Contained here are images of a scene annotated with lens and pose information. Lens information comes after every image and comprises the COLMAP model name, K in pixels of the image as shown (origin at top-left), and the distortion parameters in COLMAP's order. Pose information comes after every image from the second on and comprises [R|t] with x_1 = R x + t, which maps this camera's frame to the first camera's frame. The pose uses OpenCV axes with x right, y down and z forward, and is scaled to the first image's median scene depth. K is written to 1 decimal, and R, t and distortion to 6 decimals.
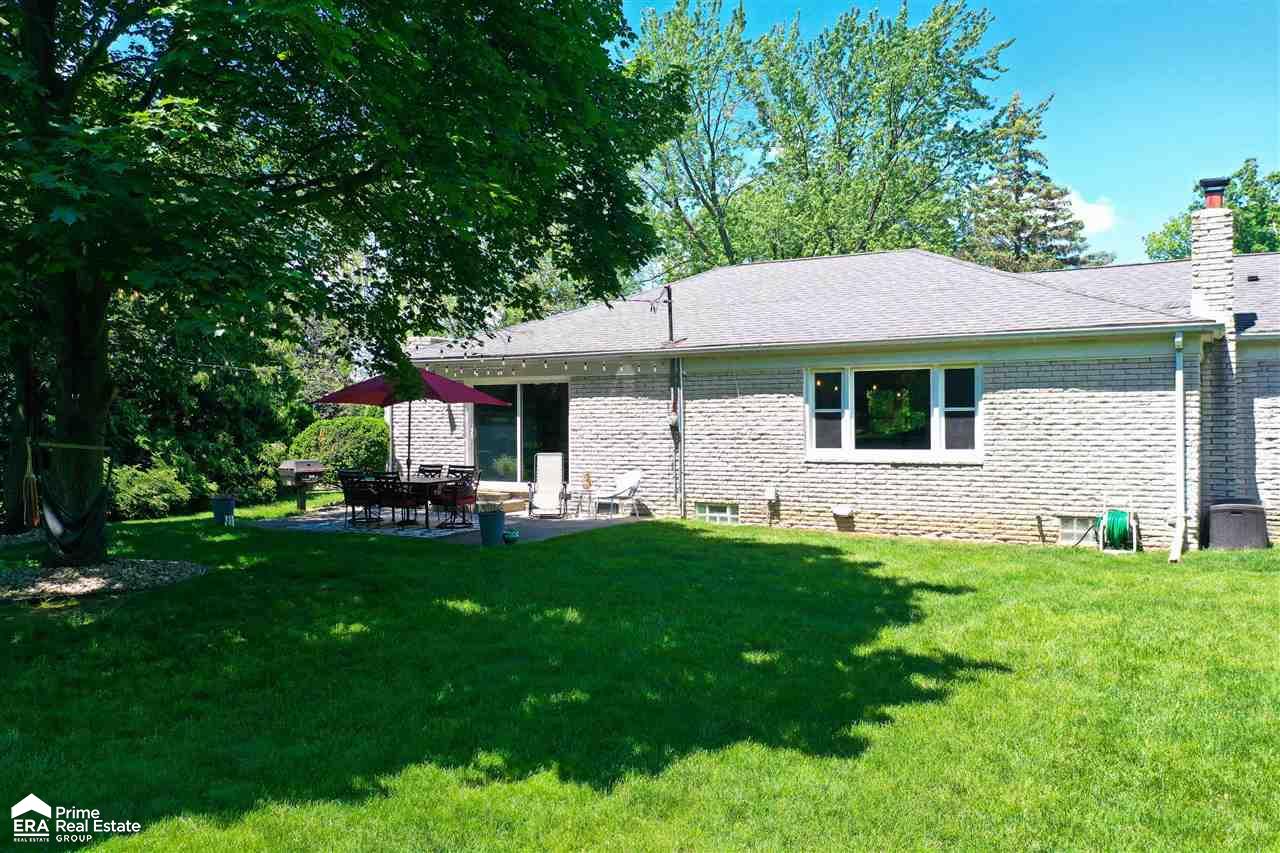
lens RADIAL K [[1016.4, 0, 633.7], [0, 1016.4, 424.3], [0, 0, 1]] dist [0.001140, 0.004807]
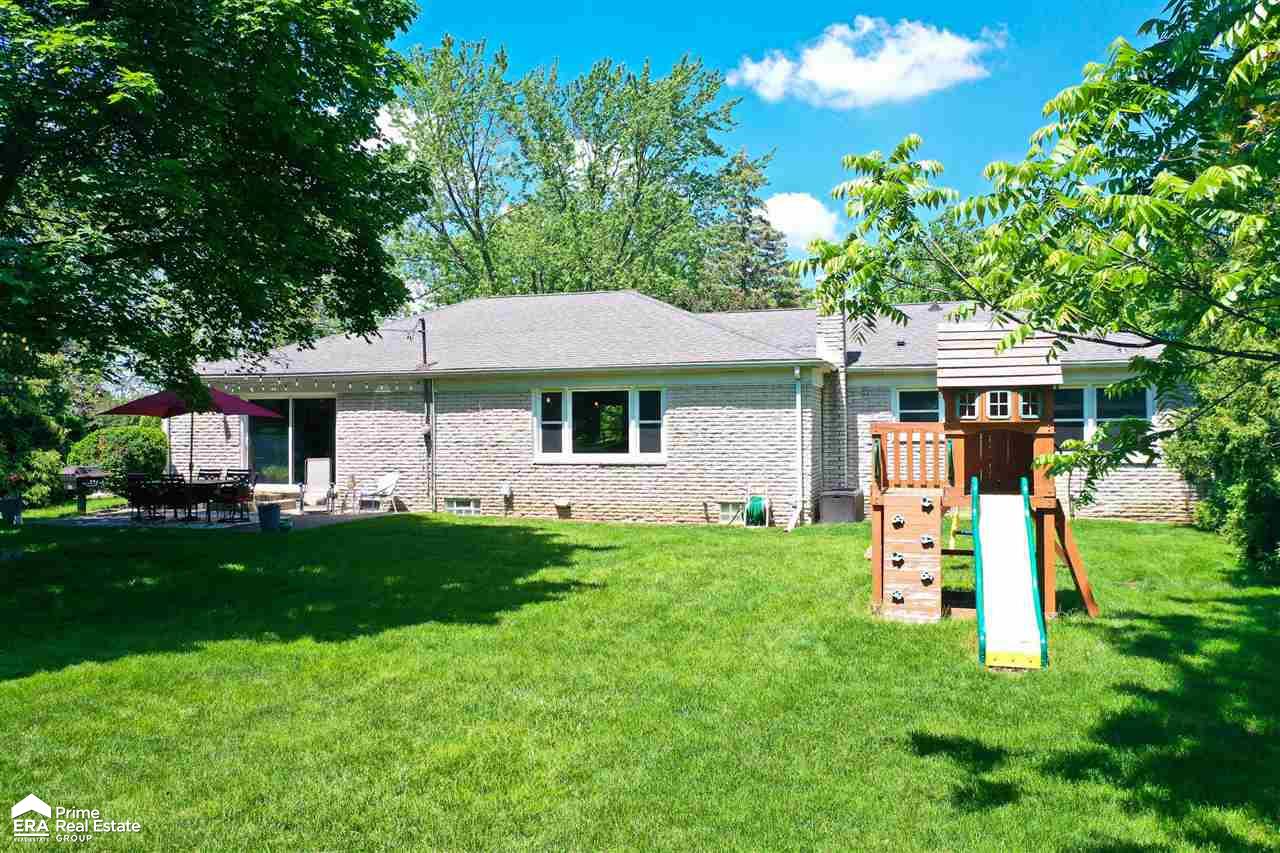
lens RADIAL K [[1016.4, 0, 633.7], [0, 1016.4, 424.3], [0, 0, 1]] dist [0.001140, 0.004807]
pose [[0.975735, 0.002811, 0.218937, 0.014877], [-0.000207, 0.999929, -0.011913, 0.003222], [-0.218955, 0.011579, 0.975666, -0.221965]]
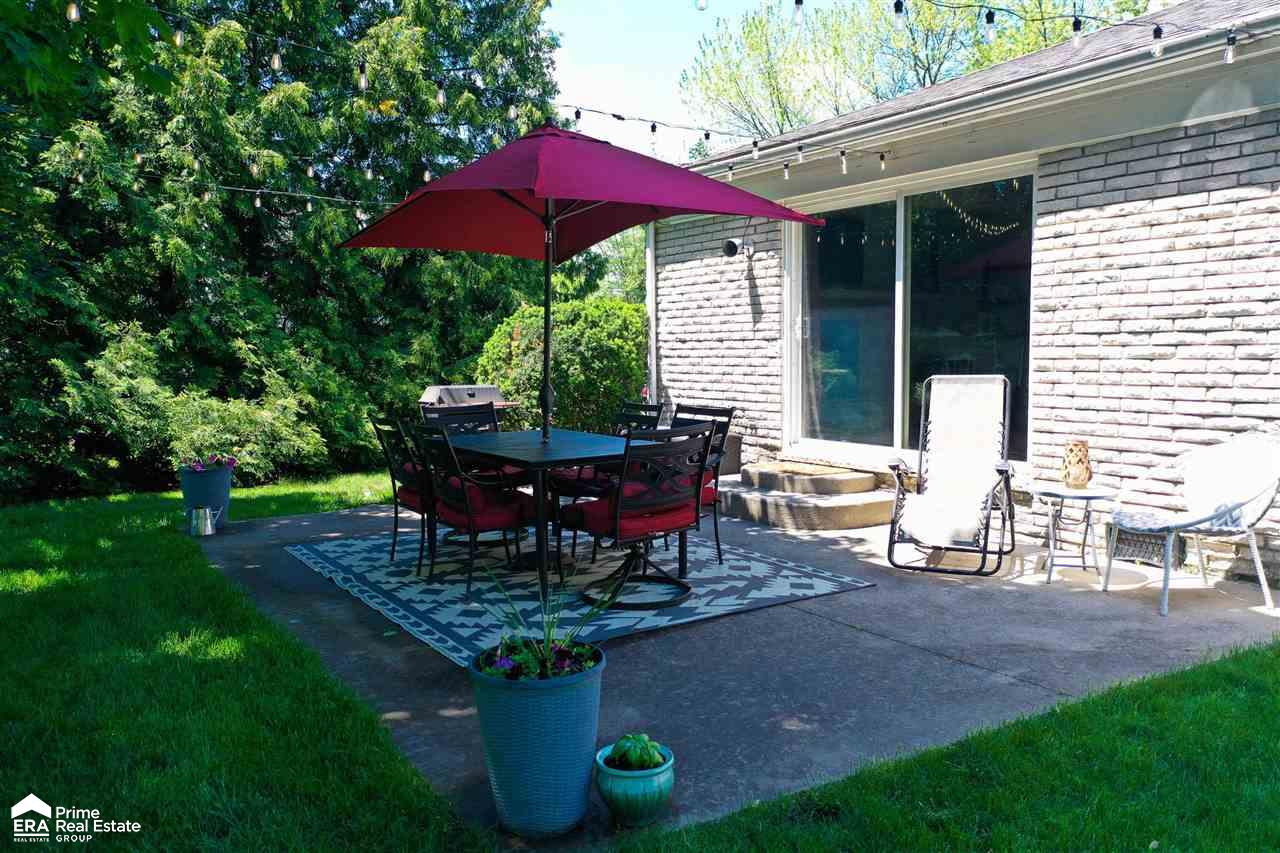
lens RADIAL K [[1016.4, 0, 633.7], [0, 1016.4, 424.3], [0, 0, 1]] dist [0.001140, 0.004807]
pose [[0.884754, 0.029460, -0.465126, -0.021780], [0.006359, 0.997144, 0.075251, 0.018730], [0.466014, -0.069536, 0.882040, 0.662176]]
